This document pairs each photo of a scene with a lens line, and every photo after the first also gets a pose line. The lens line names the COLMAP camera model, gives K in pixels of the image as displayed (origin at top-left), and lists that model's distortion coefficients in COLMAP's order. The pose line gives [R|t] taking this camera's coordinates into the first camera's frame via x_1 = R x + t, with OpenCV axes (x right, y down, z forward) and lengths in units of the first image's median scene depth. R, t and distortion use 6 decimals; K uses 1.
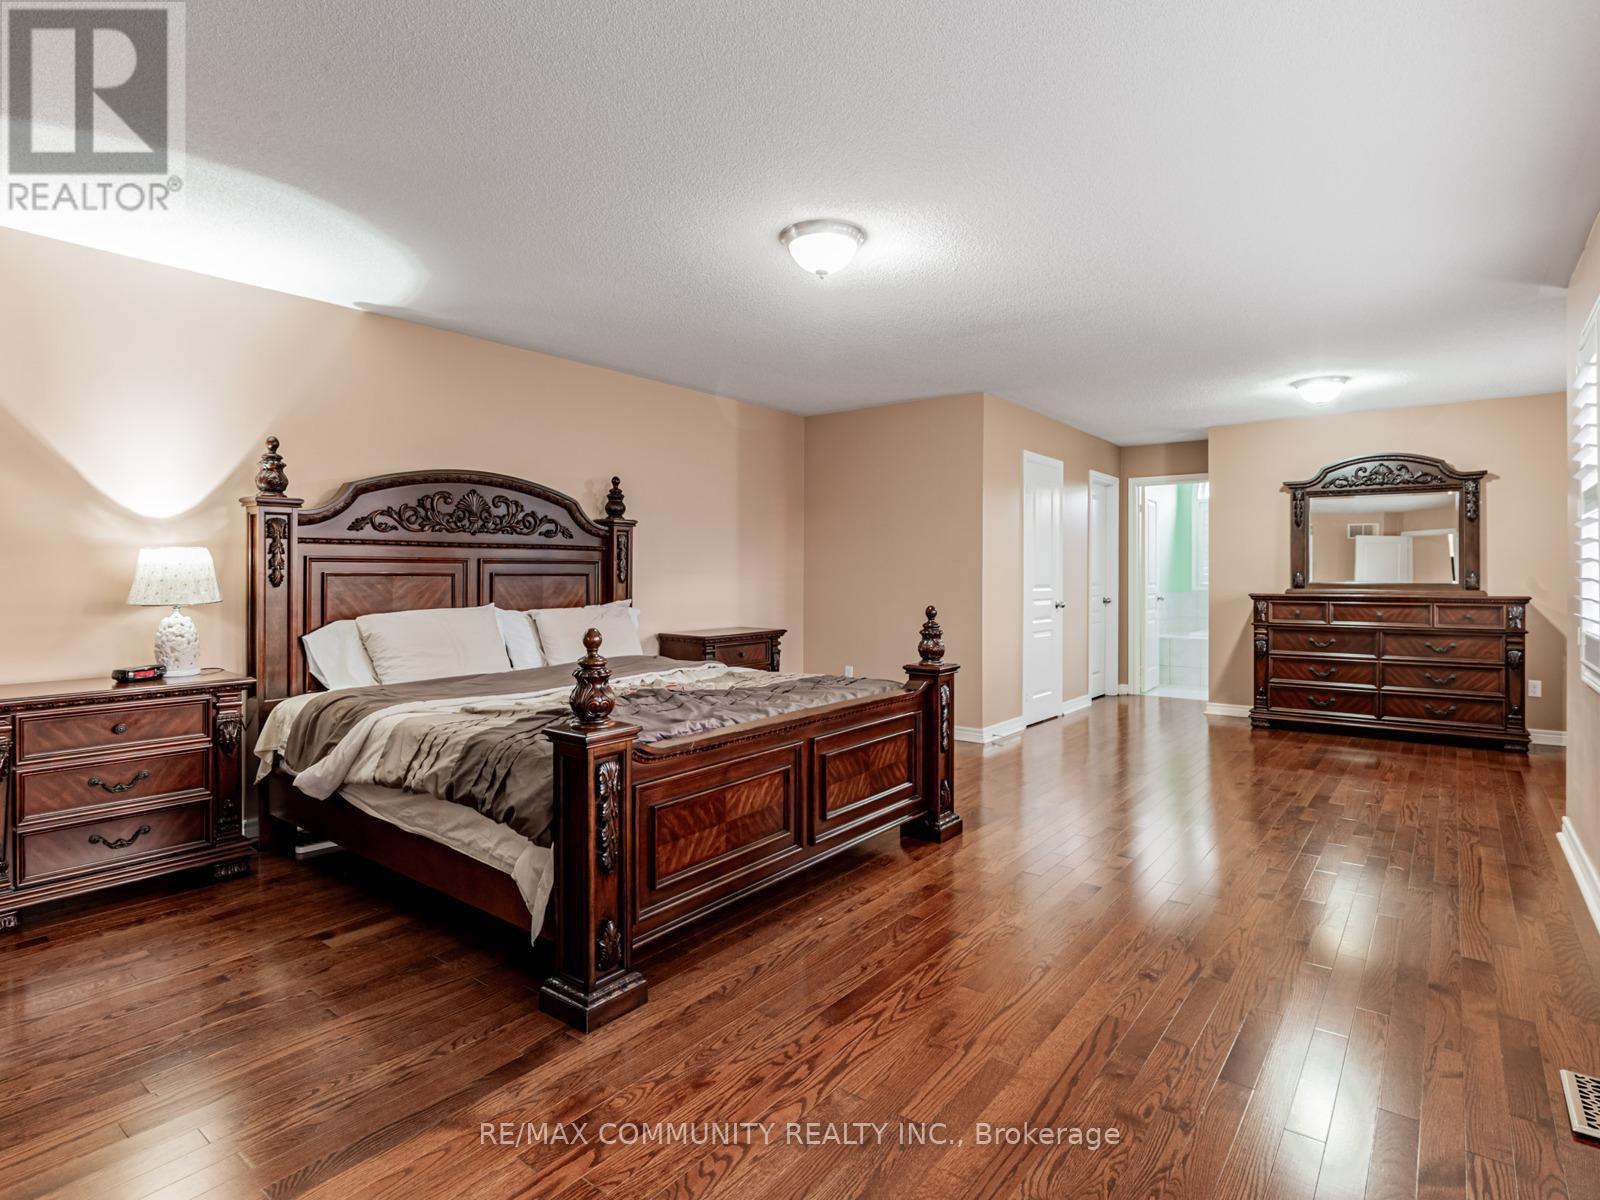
lens RADIAL K [[824.8, 0, 805.9], [0, 824.8, 572.3], [0, 0, 1]] dist [-0.000055, -0.000097]
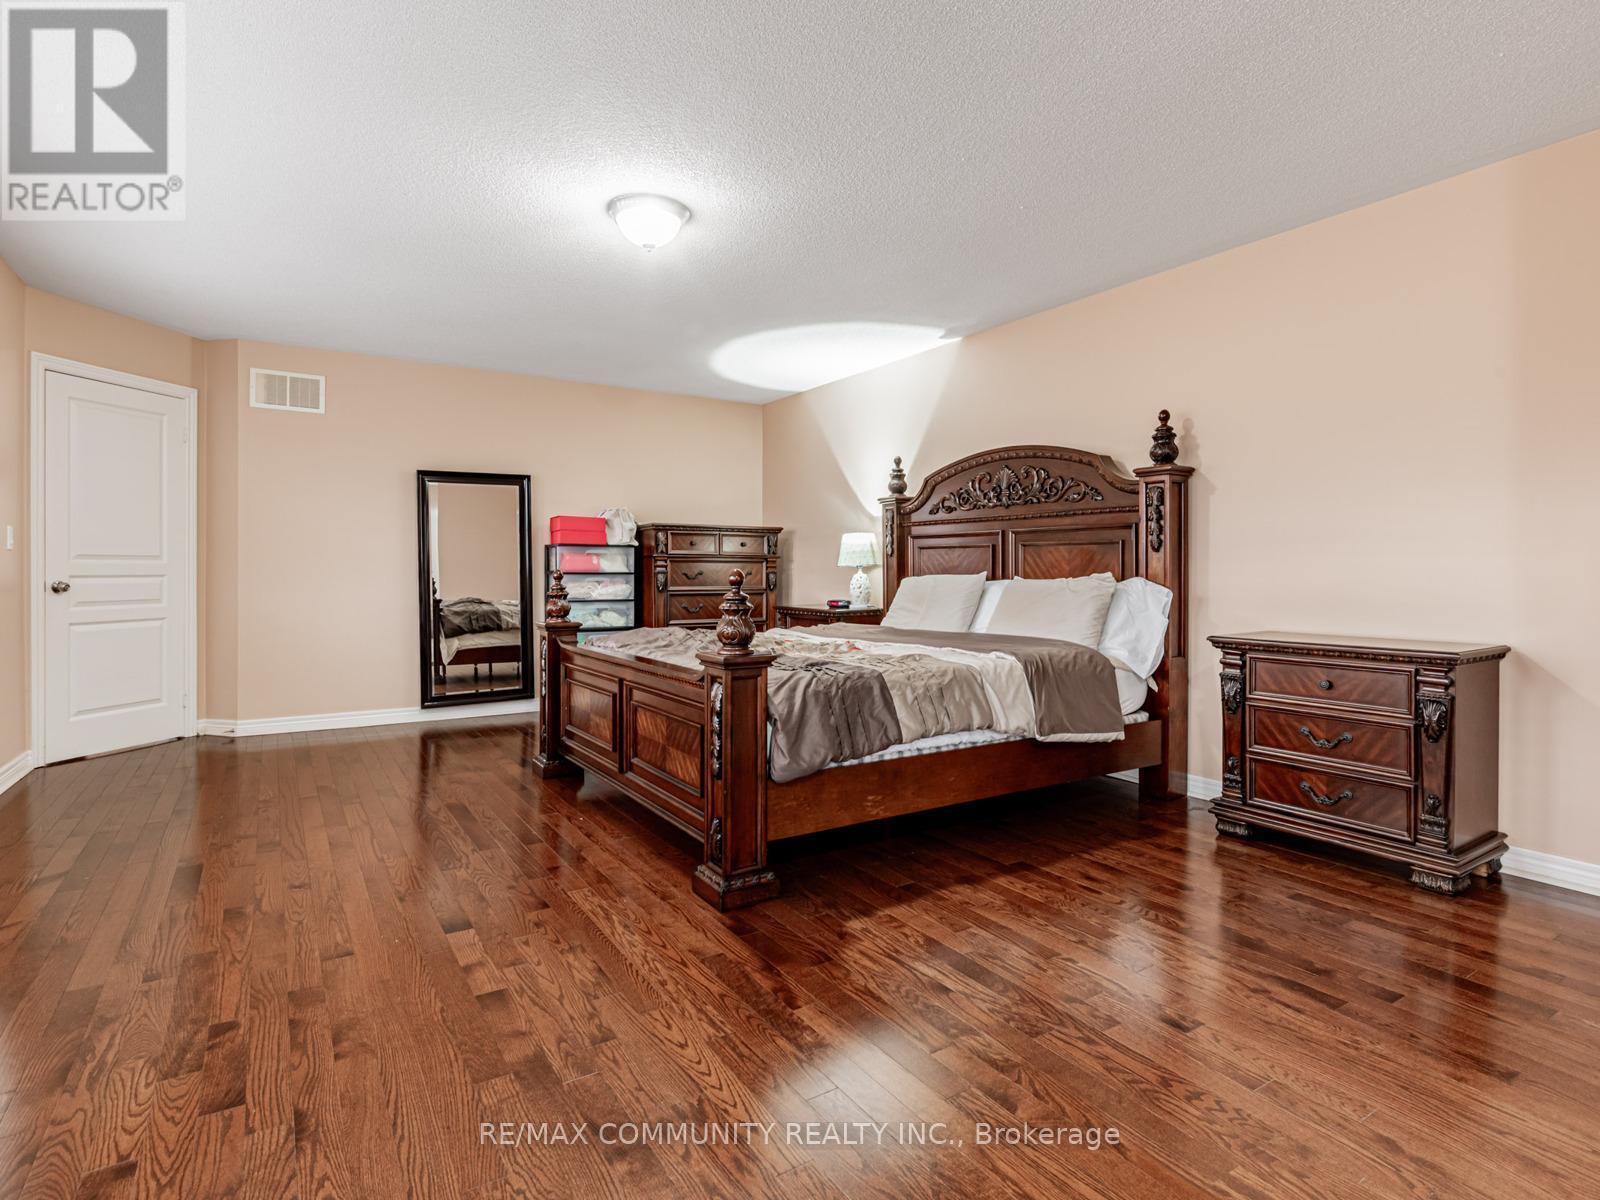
lens RADIAL K [[824.8, 0, 805.9], [0, 824.8, 572.3], [0, 0, 1]] dist [-0.000055, -0.000097]
pose [[-0.320568, 0.000328, -0.947225, 0.739636], [-0.002297, 0.999997, 0.001124, 0.039342], [0.947223, 0.002536, -0.320566, 1.188510]]
